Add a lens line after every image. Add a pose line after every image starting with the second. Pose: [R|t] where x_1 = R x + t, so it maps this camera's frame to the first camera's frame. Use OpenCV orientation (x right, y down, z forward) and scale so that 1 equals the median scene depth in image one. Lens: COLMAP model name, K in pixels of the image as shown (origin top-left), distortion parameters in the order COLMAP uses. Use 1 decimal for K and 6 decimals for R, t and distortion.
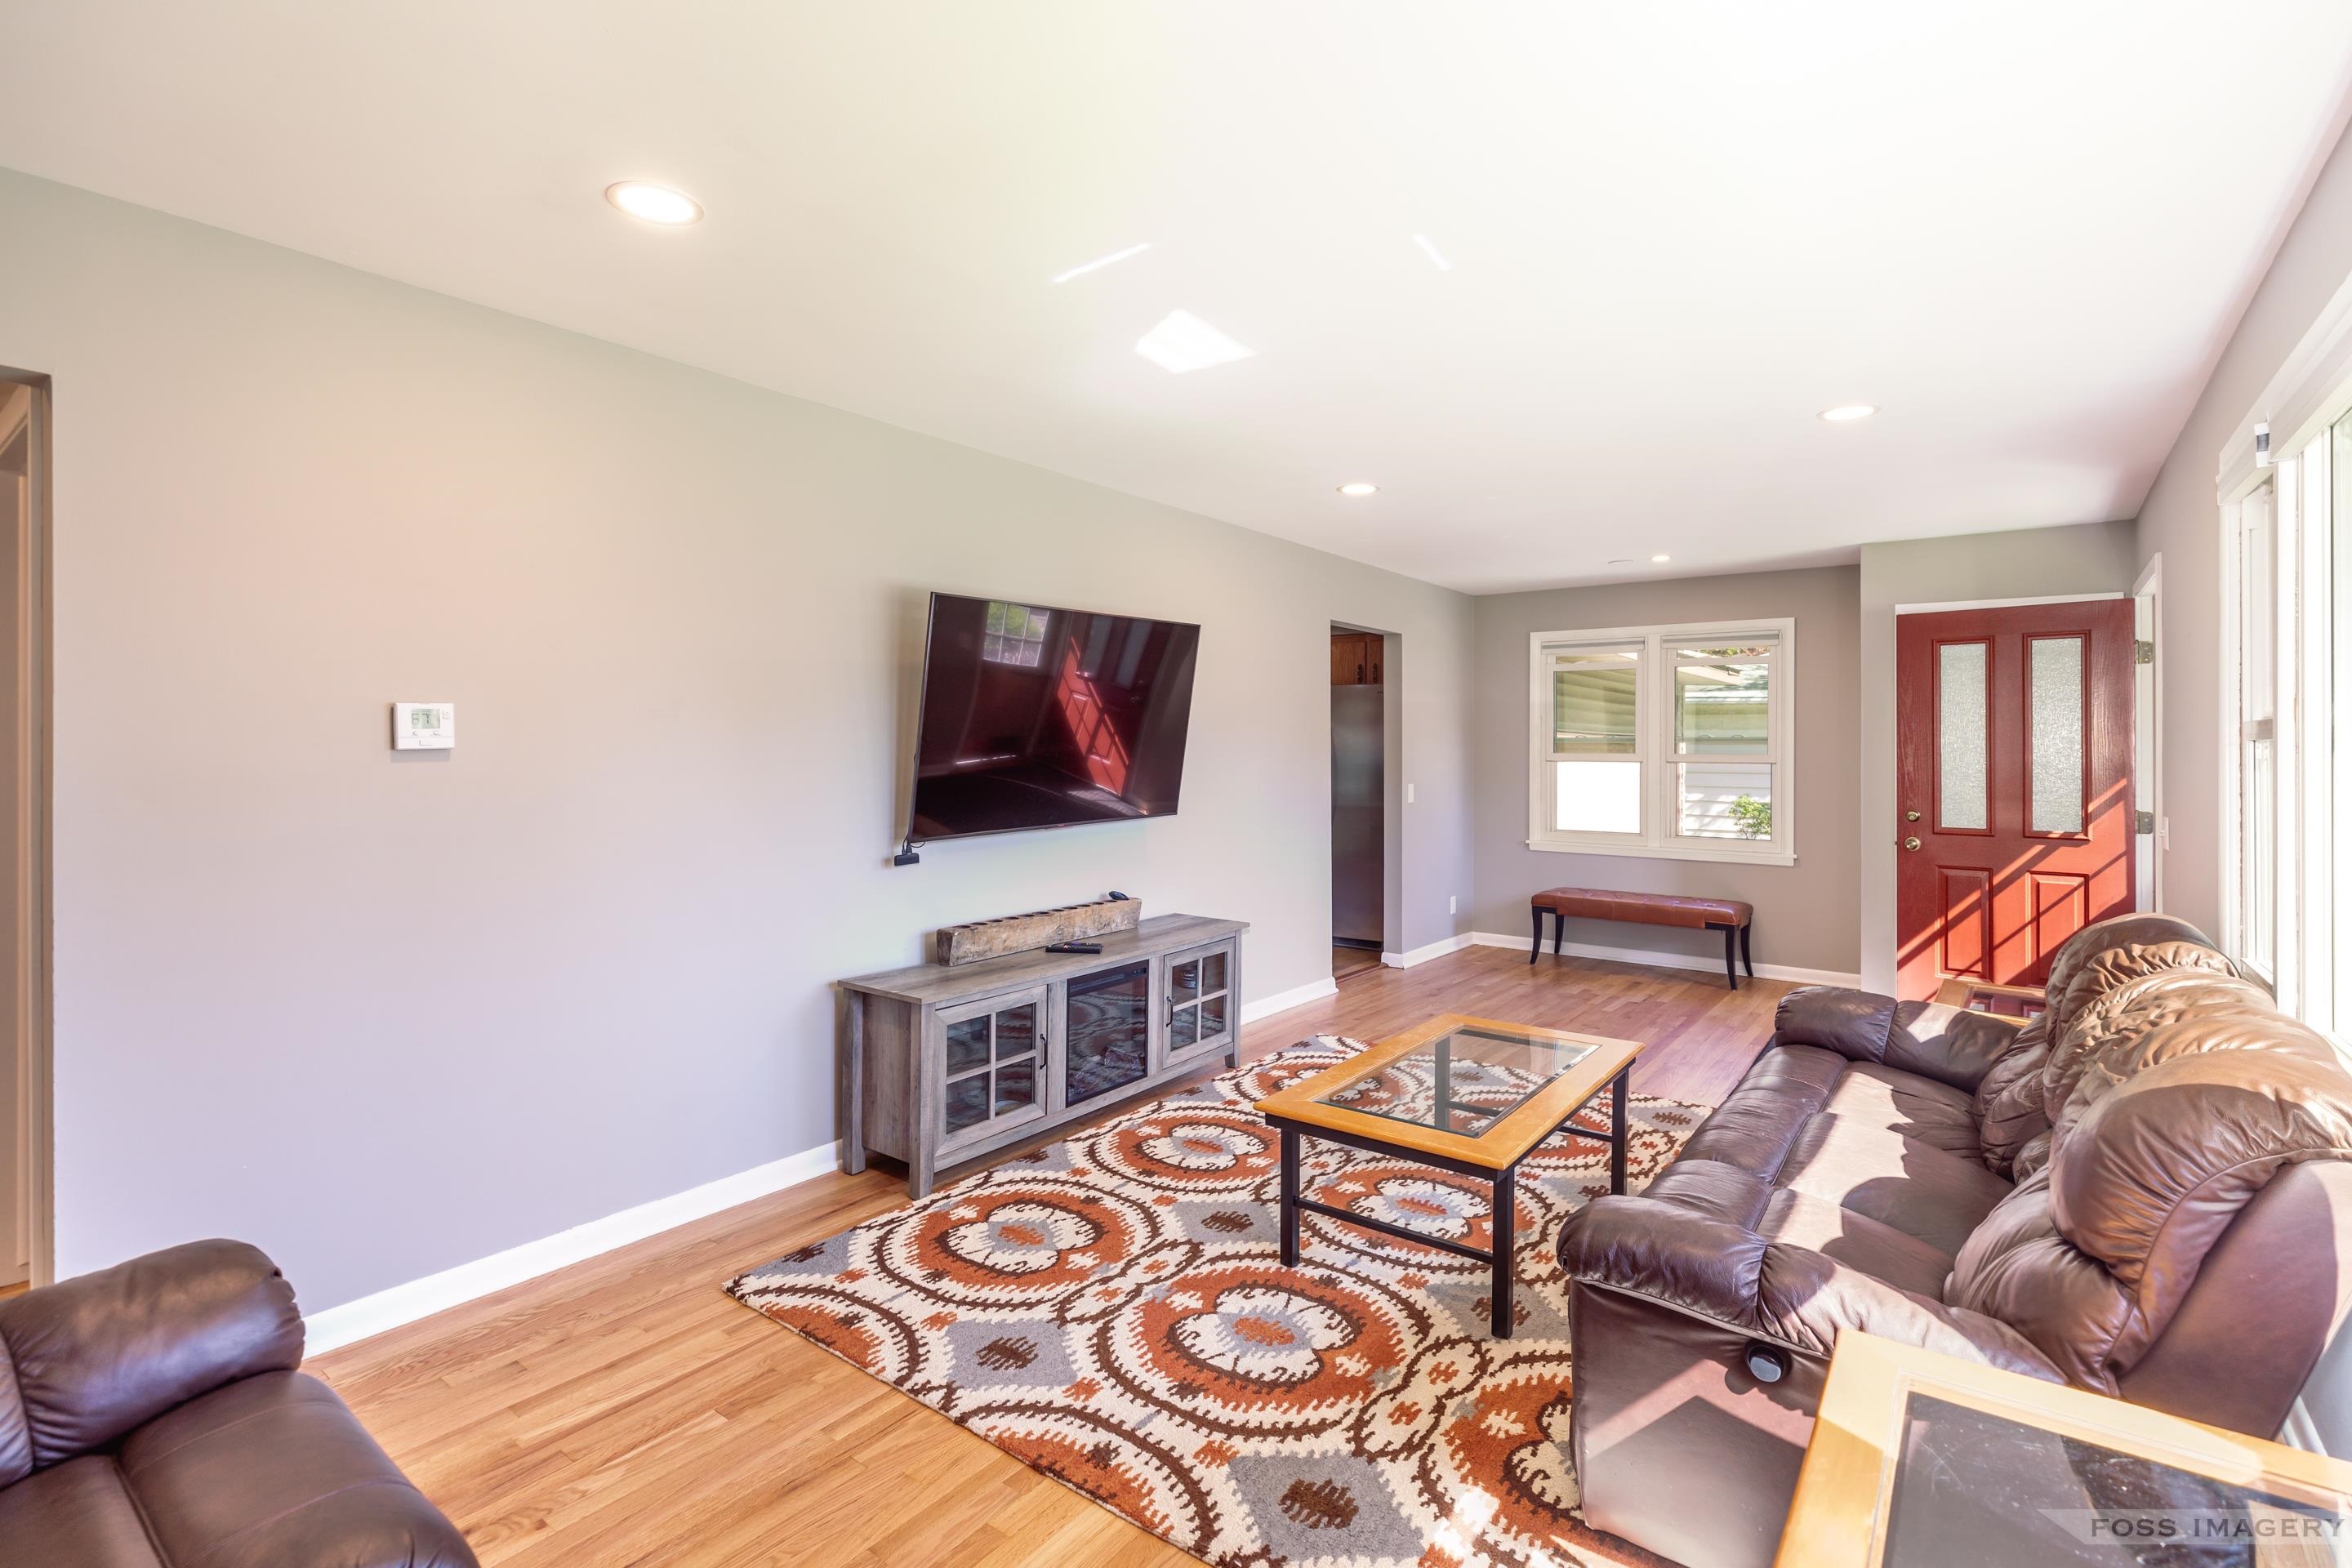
lens RADIAL K [[1090.7, 0, 1185.4], [0, 1090.7, 761.5], [0, 0, 1]] dist [-0.004115, -0.000180]
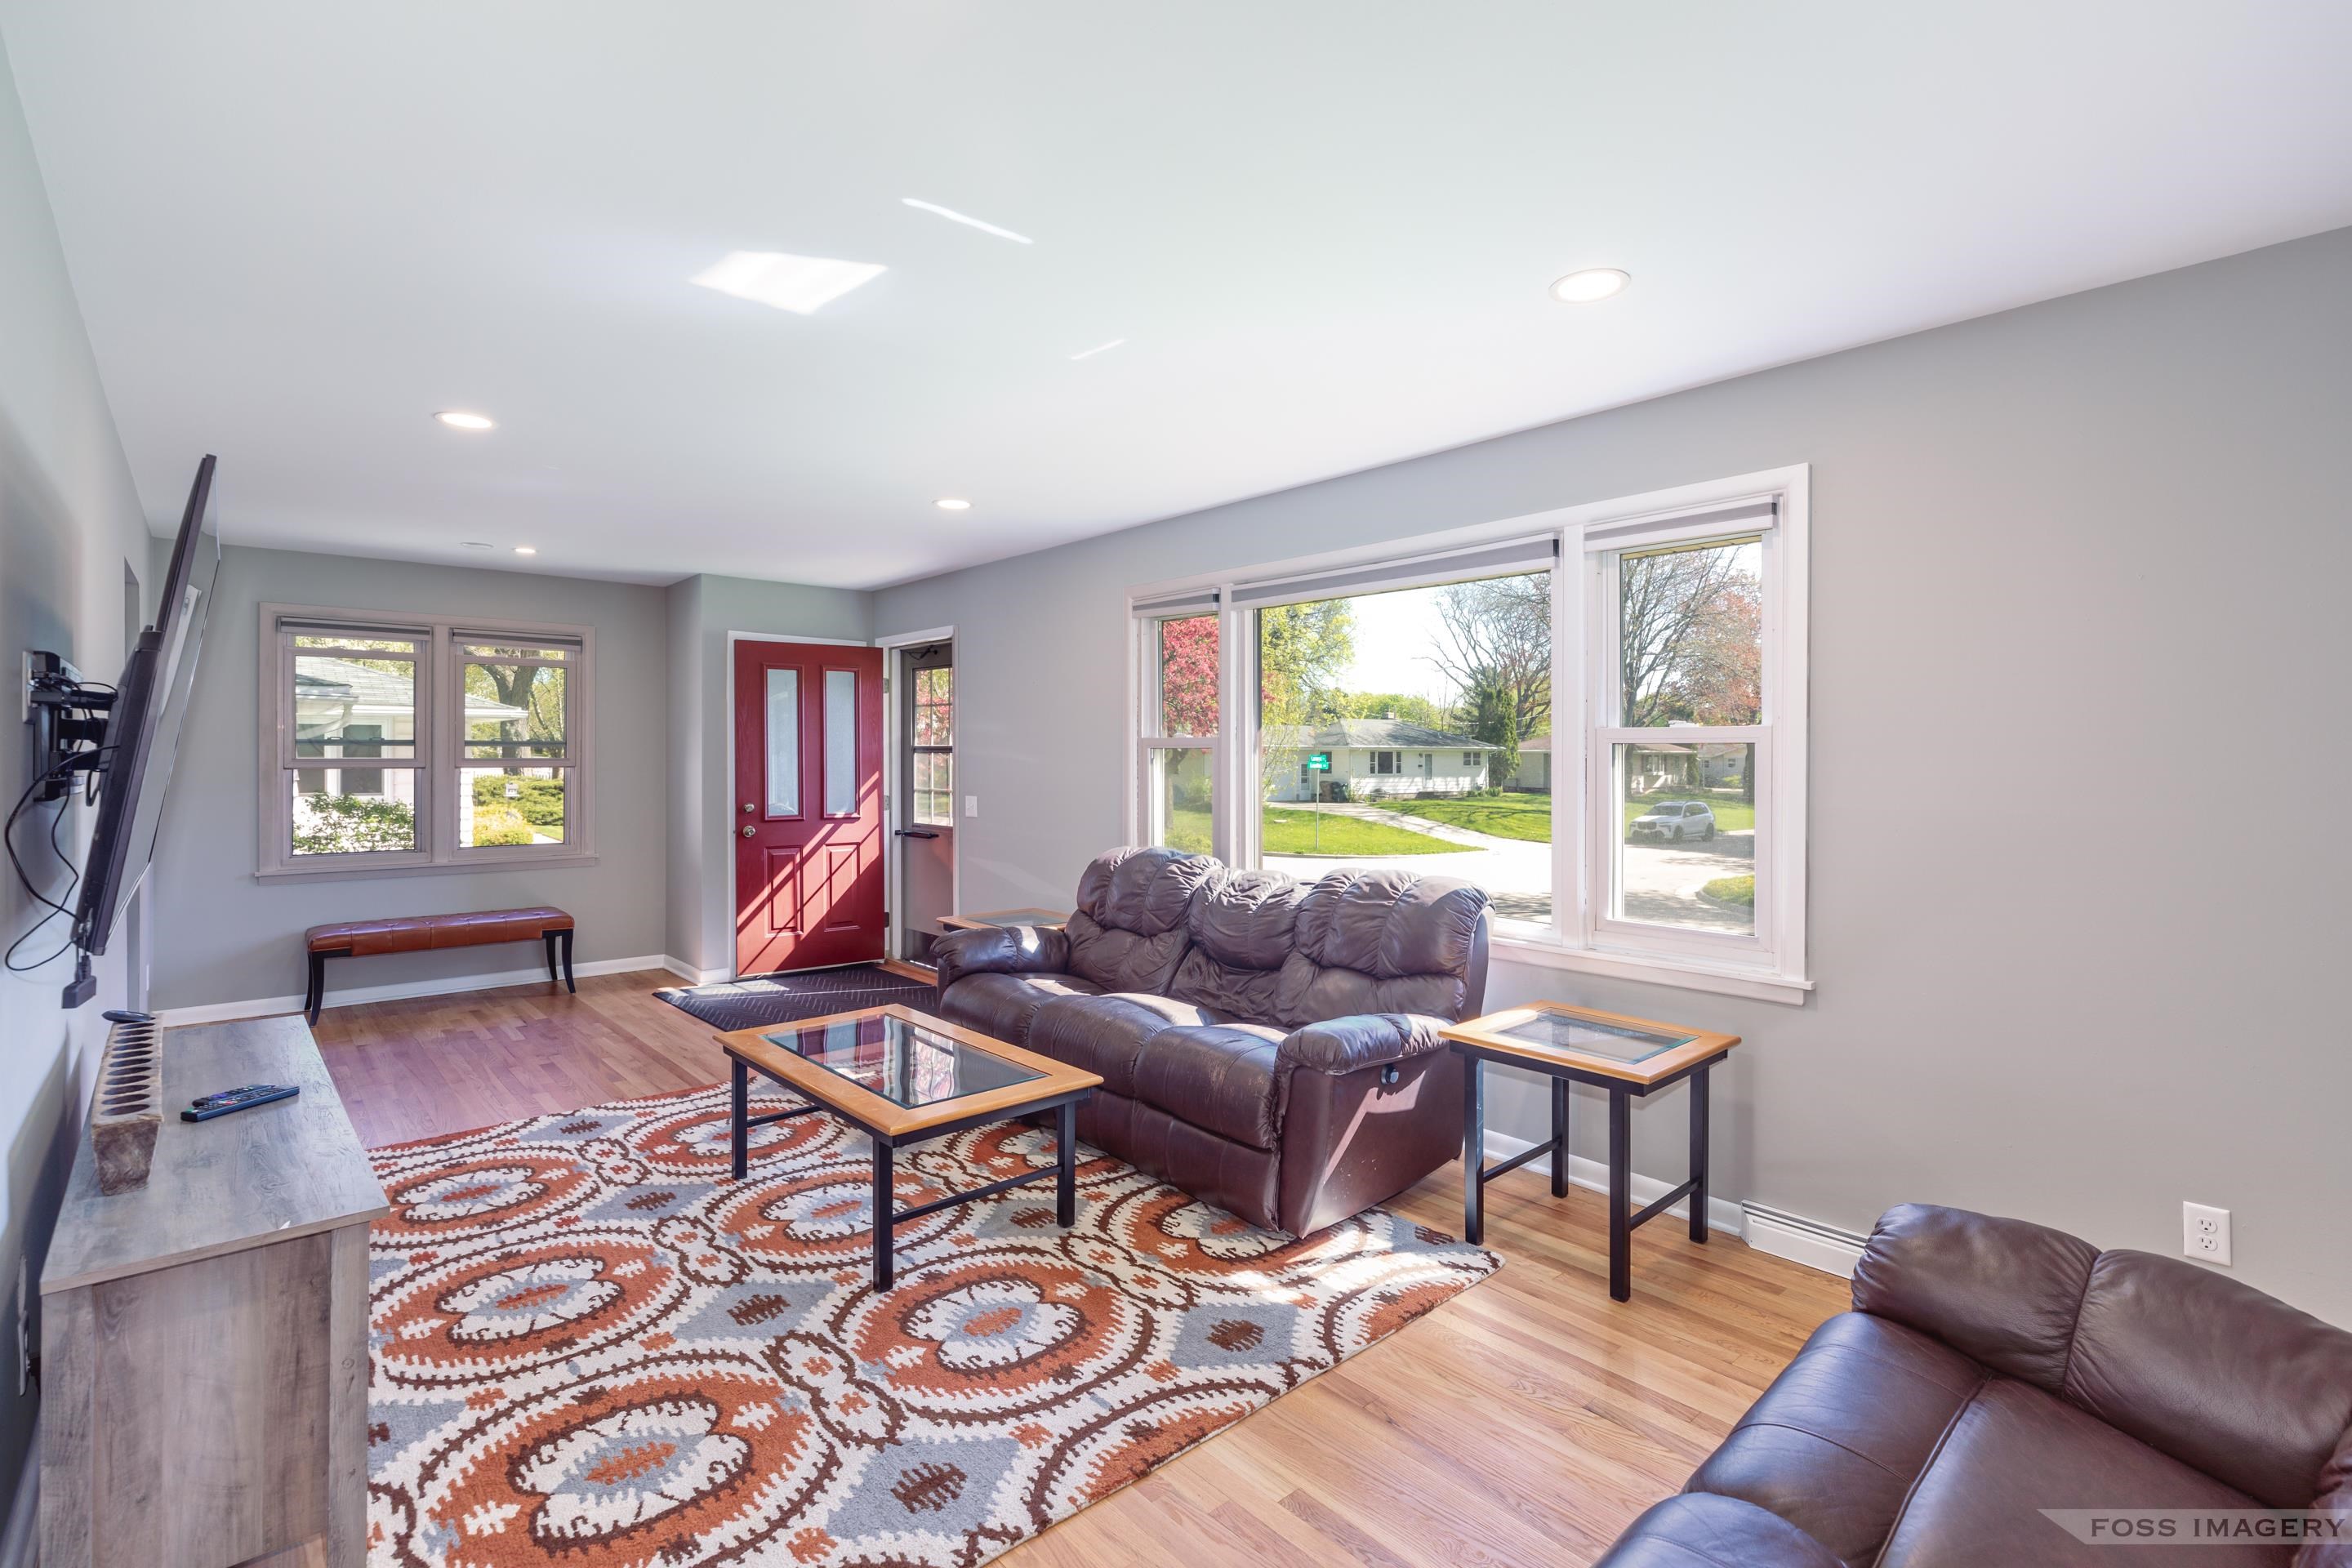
lens RADIAL K [[1090.7, 0, 1185.4], [0, 1090.7, 761.5], [0, 0, 1]] dist [-0.004115, -0.000180]
pose [[0.194325, -0.010599, 0.980880, -0.776994], [0.013446, 0.999876, 0.008141, -0.008601], [-0.980845, 0.011607, 0.194444, 0.536929]]
